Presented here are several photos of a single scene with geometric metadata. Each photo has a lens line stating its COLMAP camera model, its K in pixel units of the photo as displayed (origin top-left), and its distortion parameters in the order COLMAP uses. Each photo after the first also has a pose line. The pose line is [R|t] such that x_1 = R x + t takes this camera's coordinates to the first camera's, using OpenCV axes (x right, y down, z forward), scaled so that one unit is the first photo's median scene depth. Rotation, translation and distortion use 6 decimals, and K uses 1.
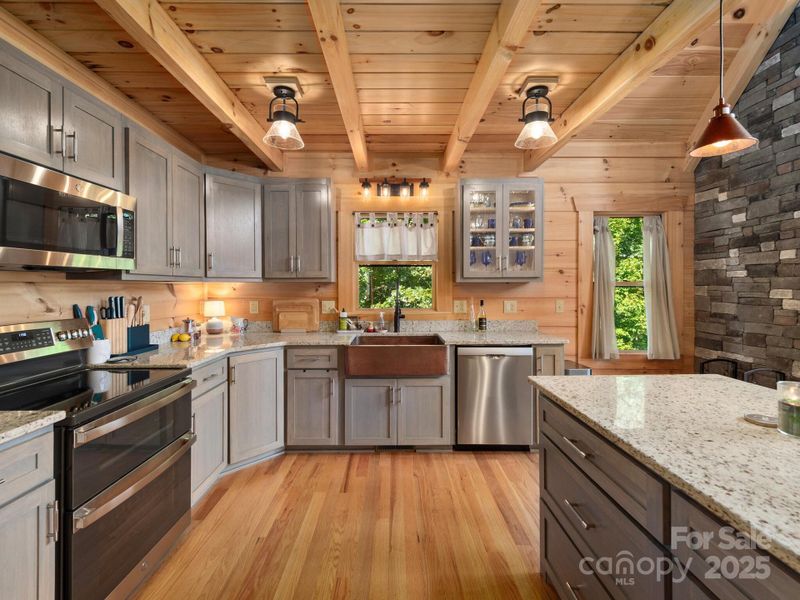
lens RADIAL K [[360.5, 0, 397.6], [0, 360.5, 287.5], [0, 0, 1]] dist [0.000316, 0.000028]
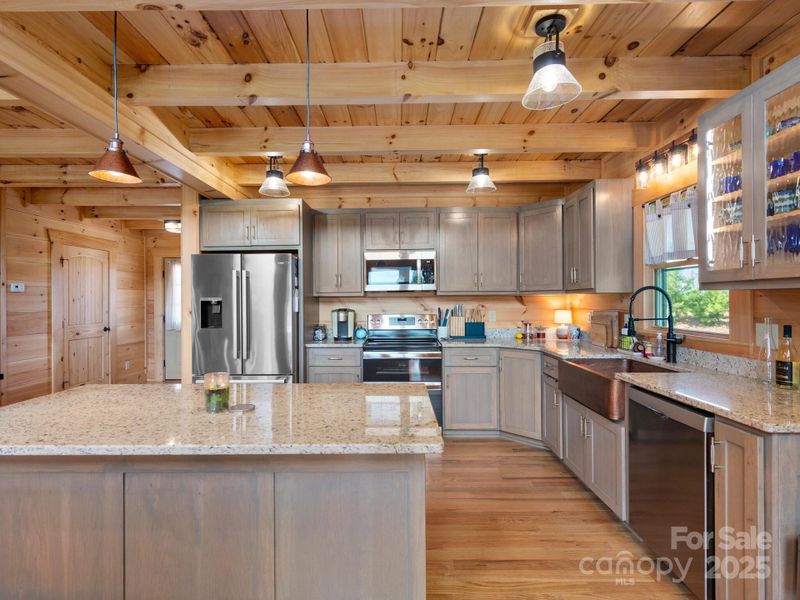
lens RADIAL K [[409.5, 0, 400.0], [0, 409.5, 300.0], [0, 0, 1]] dist [-0.000482, -0.000047]
pose [[-0.012882, 0.005253, -0.999903, 0.938010], [0.004173, 0.999978, 0.005199, -0.005559], [0.999908, -0.004105, -0.012903, 0.563434]]
